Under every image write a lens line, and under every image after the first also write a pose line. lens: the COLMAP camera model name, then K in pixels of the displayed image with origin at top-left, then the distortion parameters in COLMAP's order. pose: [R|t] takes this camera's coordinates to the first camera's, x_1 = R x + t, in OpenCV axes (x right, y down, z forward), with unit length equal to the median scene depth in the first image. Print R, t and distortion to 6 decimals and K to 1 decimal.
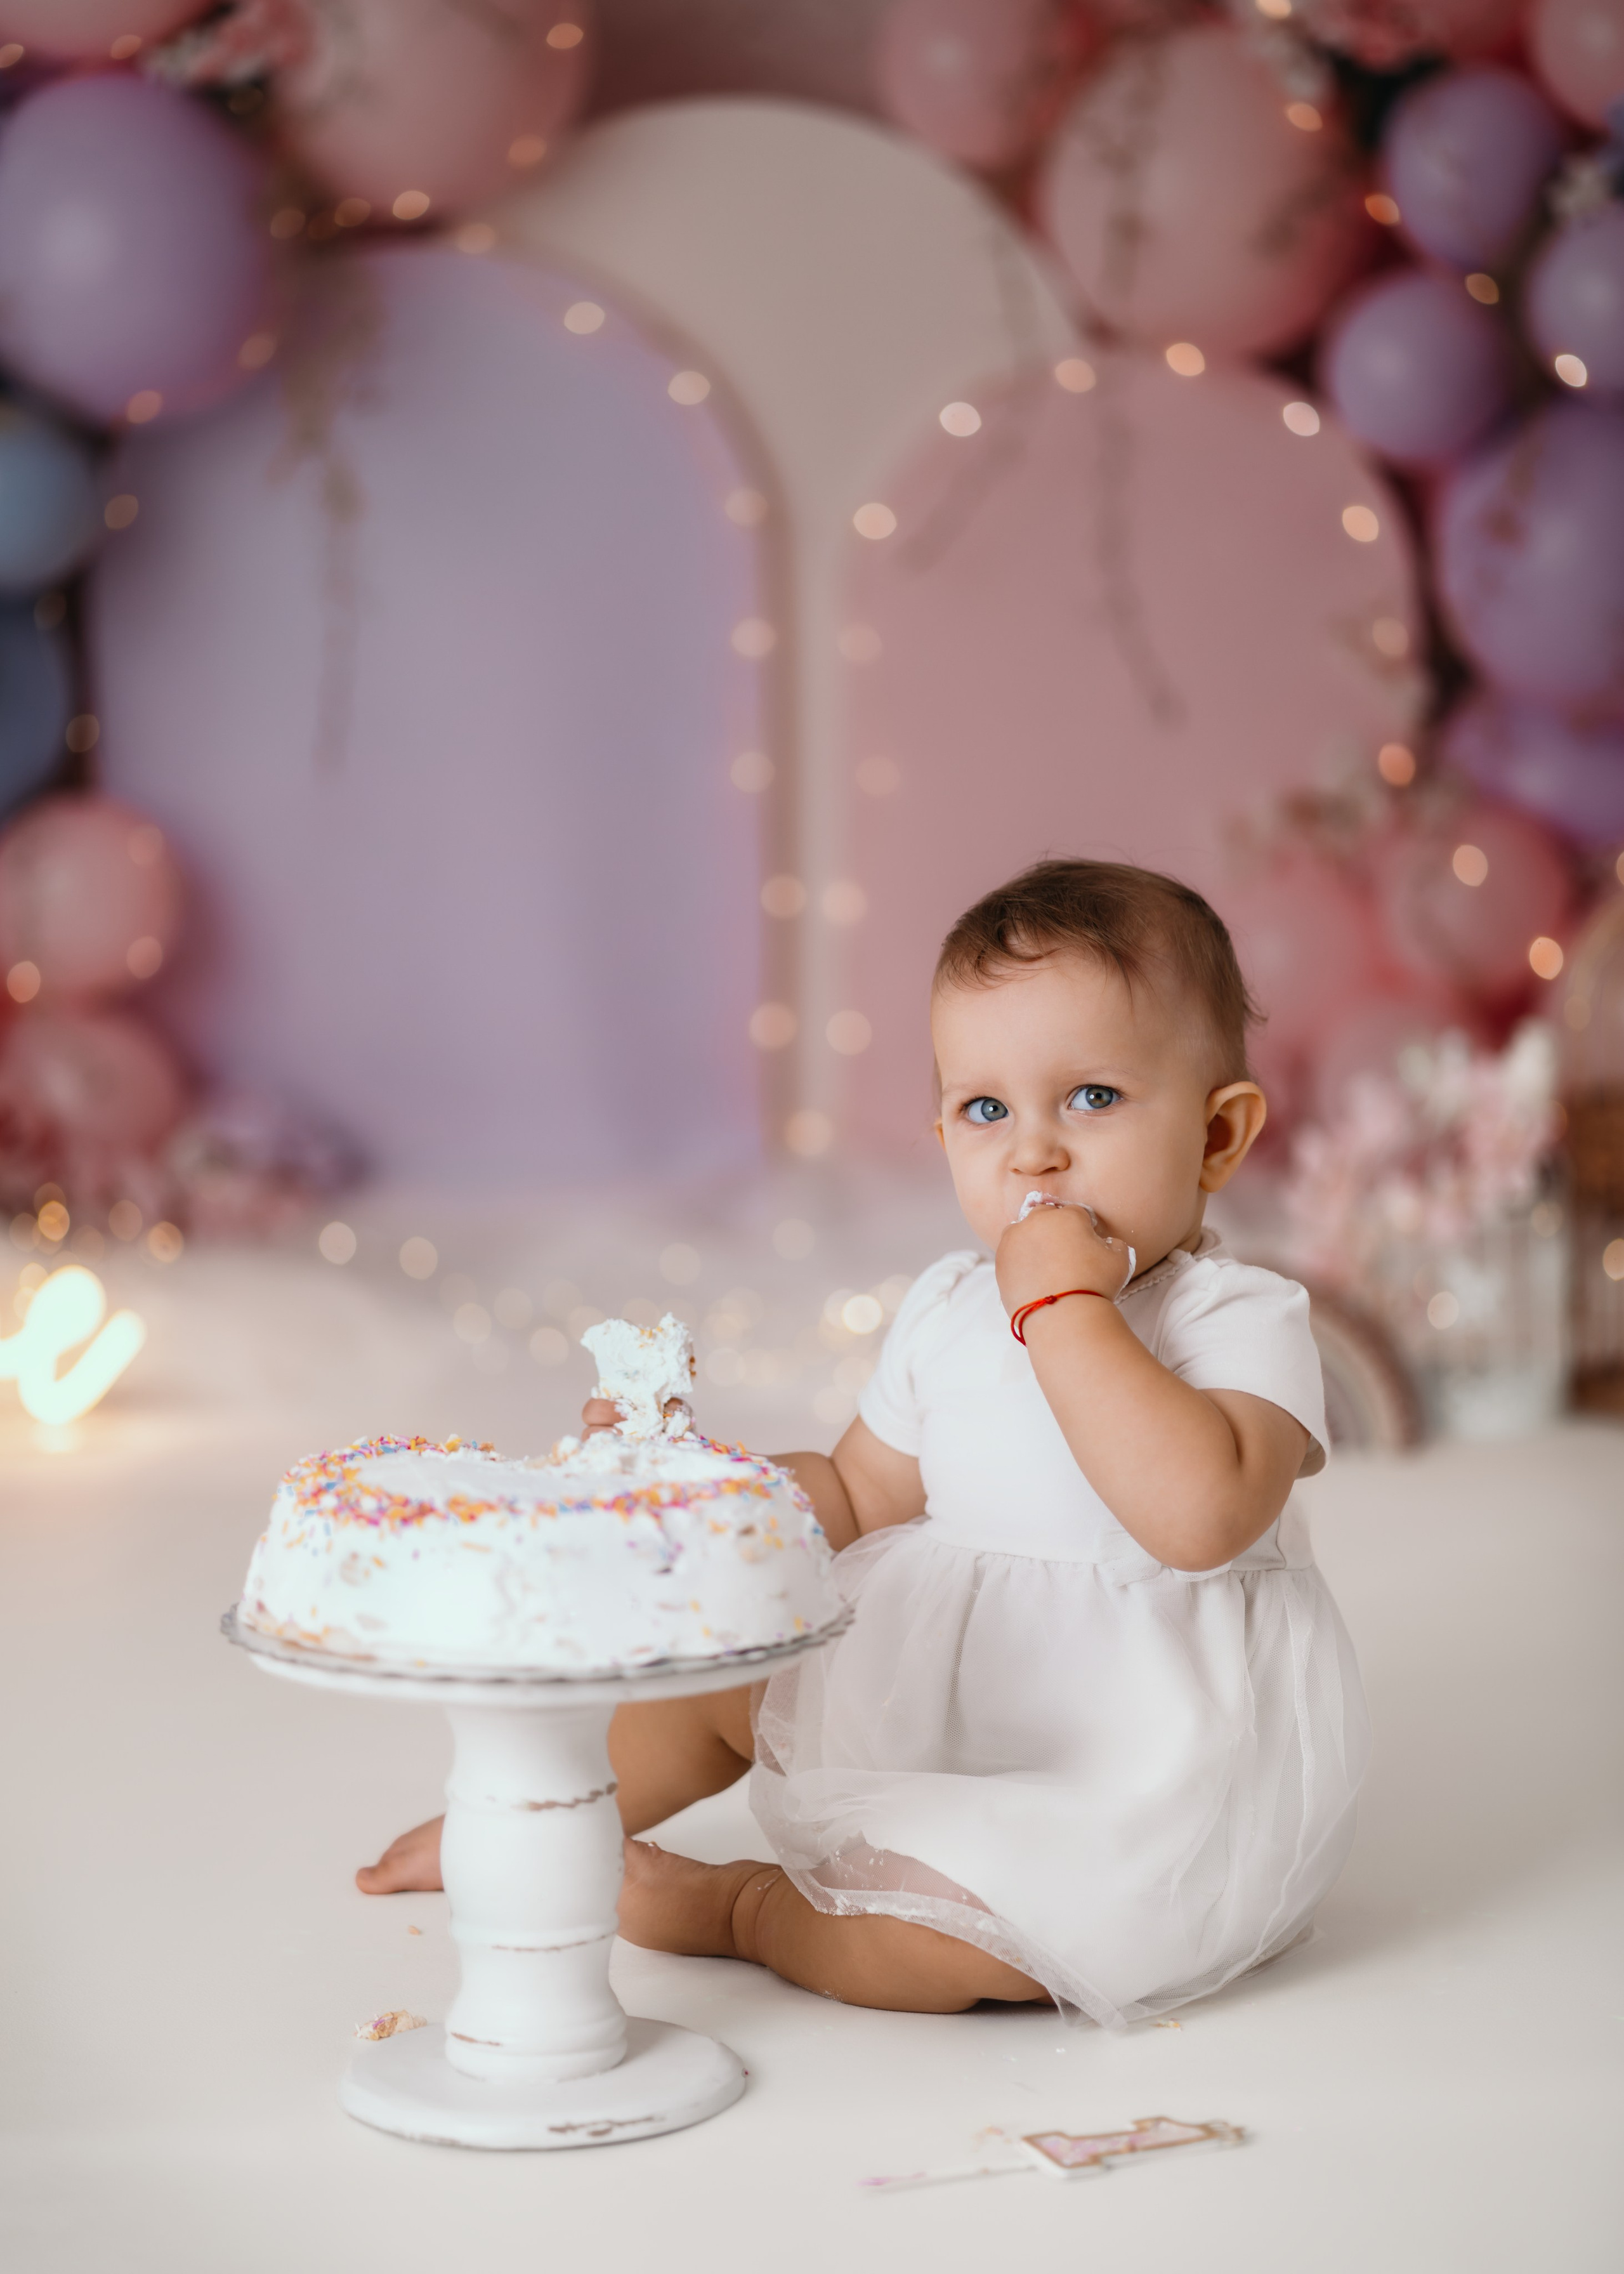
lens RADIAL K [[5928.5, 0, 807.4], [0, 5928.5, 1191.7], [0, 0, 1]] dist [0.251088, -2.895497]
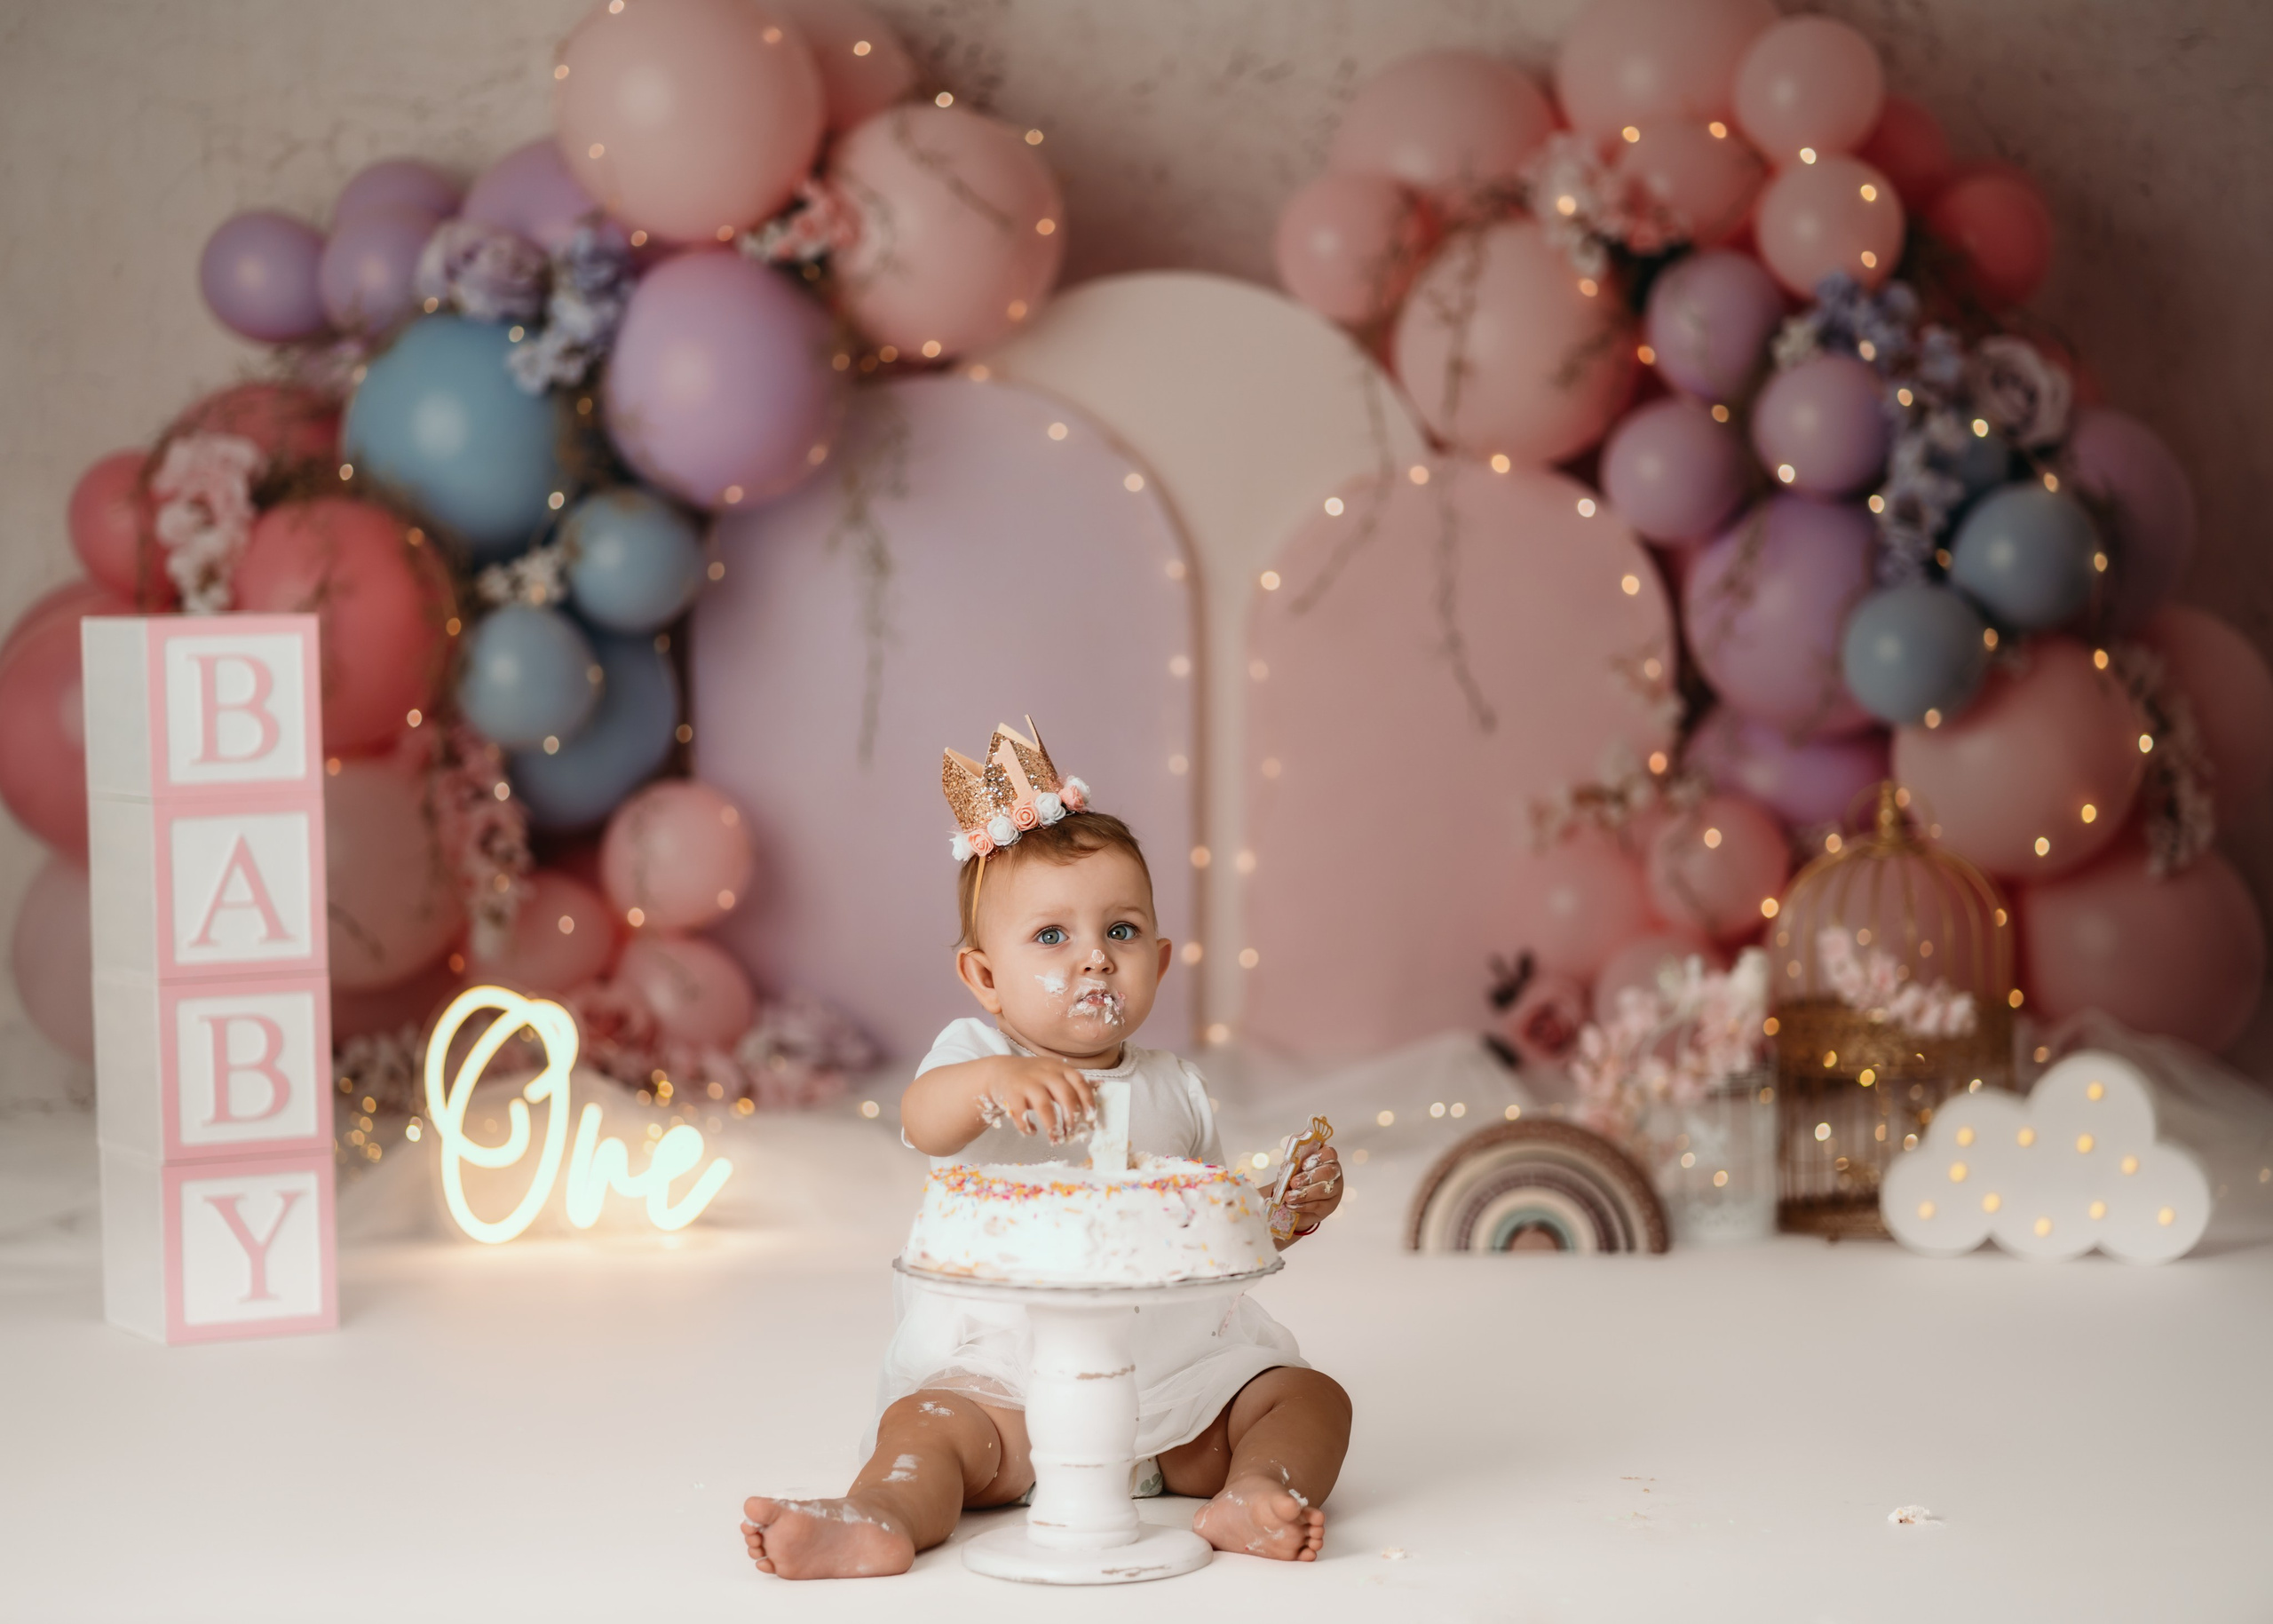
lens RADIAL K [[5653.4, 0, 1059.6], [0, 5653.4, 814.4], [0, 0, 1]] dist [0.241834, -2.679056]
pose [[0.999874, 0.007192, -0.014119, -0.020315], [-0.008118, 0.997742, -0.066667, 0.029913], [0.013608, 0.066773, 0.997675, -0.317357]]
